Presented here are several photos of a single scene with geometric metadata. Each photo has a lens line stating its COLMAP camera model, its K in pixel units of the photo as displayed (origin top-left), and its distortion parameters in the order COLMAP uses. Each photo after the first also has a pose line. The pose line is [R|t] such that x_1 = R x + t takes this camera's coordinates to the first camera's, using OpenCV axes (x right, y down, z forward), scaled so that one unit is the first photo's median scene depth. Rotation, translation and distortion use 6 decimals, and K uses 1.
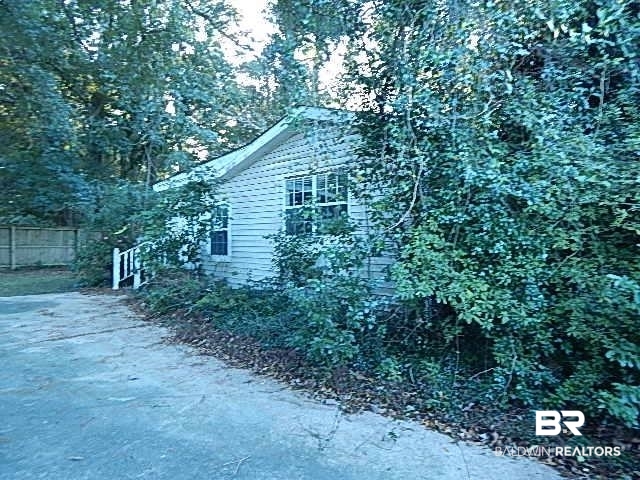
lens RADIAL K [[422.5, 0, 318.8], [0, 422.5, 240.0], [0, 0, 1]] dist [0.006420, -0.001320]
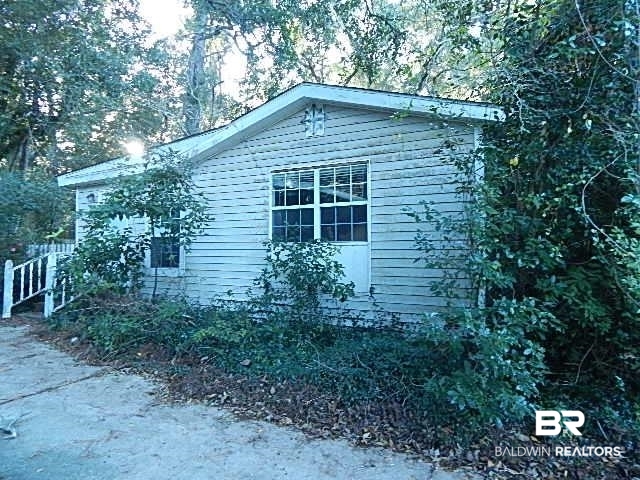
lens RADIAL K [[422.5, 0, 320.8], [0, 422.5, 240.5], [0, 0, 1]] dist [0.006420, -0.001320]
pose [[0.959062, 0.006036, 0.283133, -0.222352], [-0.000047, 0.999776, -0.021156, 0.002355], [-0.283198, 0.020276, 0.958847, 0.203559]]
